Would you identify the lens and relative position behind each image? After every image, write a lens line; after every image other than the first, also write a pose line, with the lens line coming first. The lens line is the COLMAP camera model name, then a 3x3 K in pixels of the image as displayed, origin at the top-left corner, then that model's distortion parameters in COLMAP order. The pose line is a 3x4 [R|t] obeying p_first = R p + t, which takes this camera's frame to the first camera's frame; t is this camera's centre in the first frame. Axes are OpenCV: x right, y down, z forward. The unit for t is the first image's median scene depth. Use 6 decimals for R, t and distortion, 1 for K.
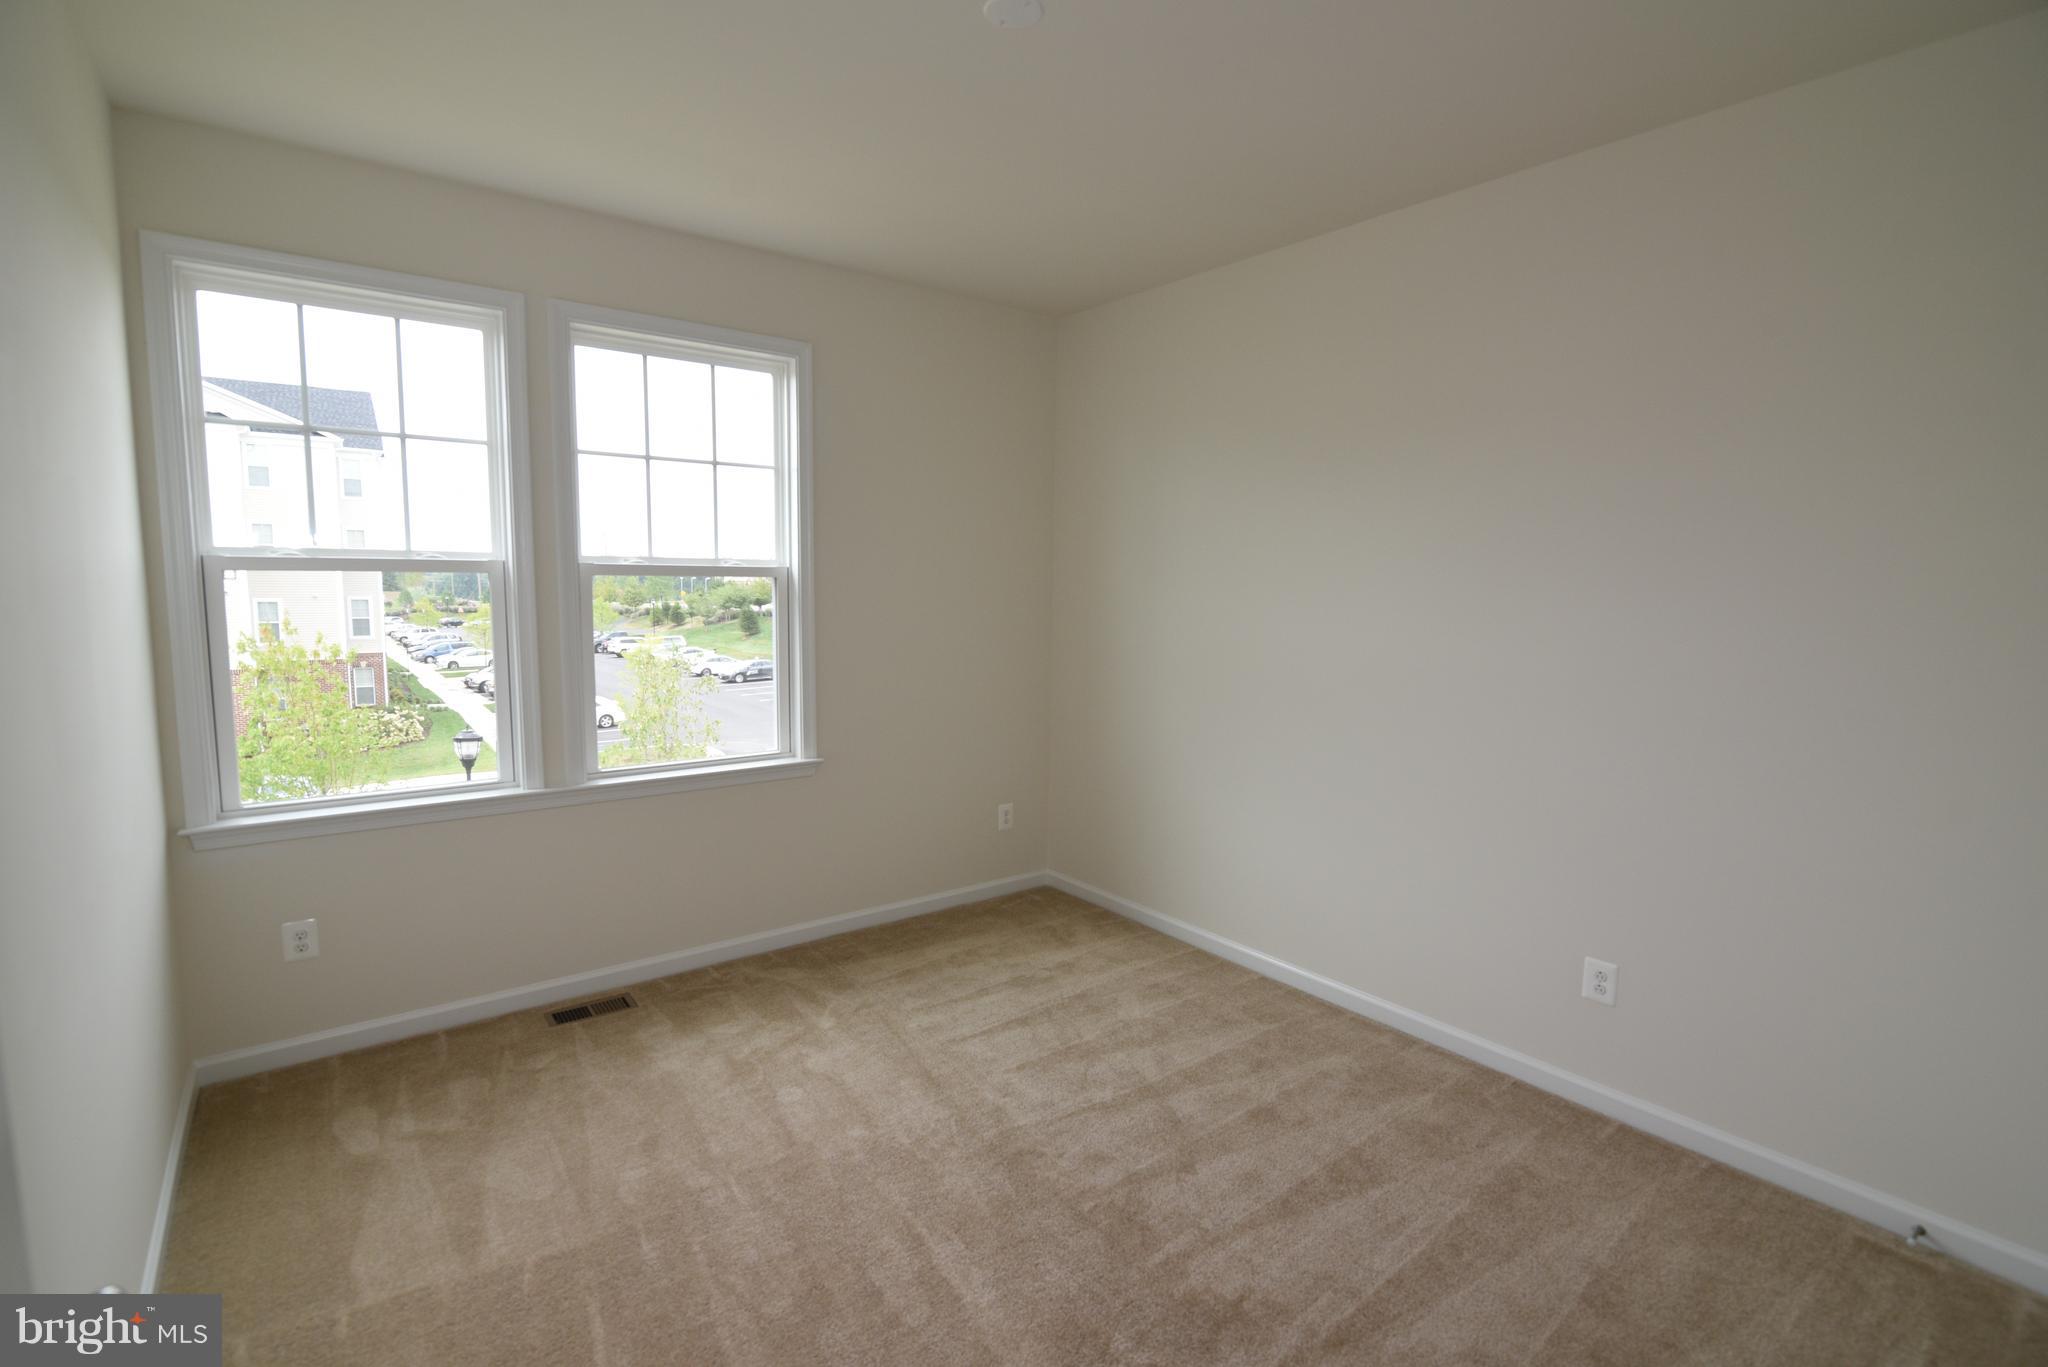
lens RADIAL K [[936.9, 0, 1016.6], [0, 936.9, 682.3], [0, 0, 1]] dist [-0.021422, 0.001680]
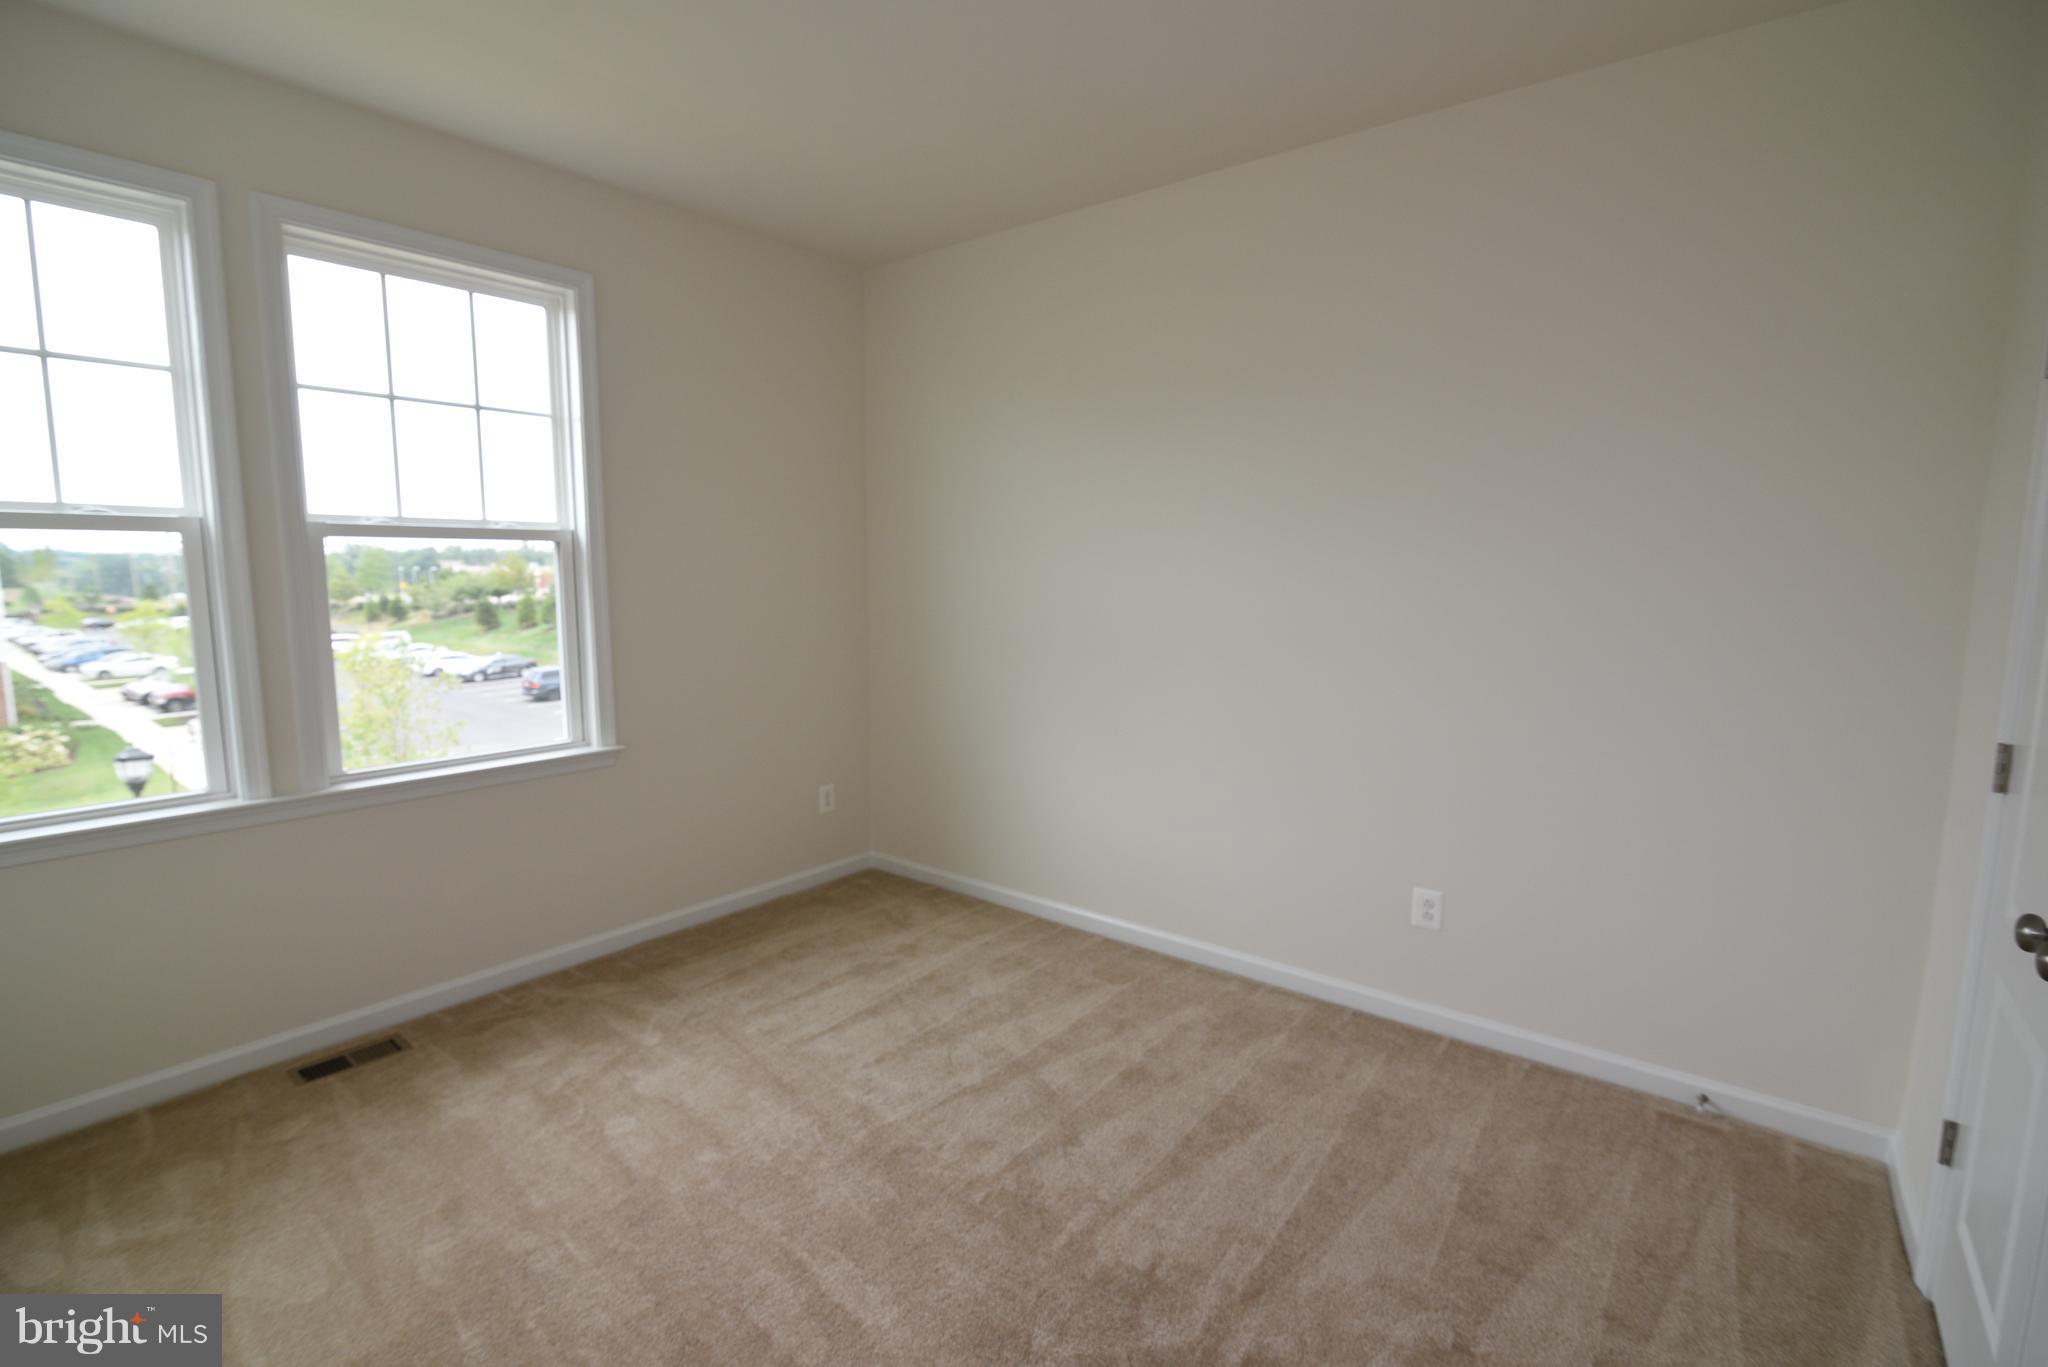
lens RADIAL K [[936.9, 0, 1020.8], [0, 936.9, 679.9], [0, 0, 1]] dist [-0.021422, 0.001680]
pose [[0.970926, -0.038529, 0.236258, -0.072098], [0.035037, 0.999206, 0.018964, 0.023390], [-0.236802, -0.010135, 0.971505, 0.074623]]
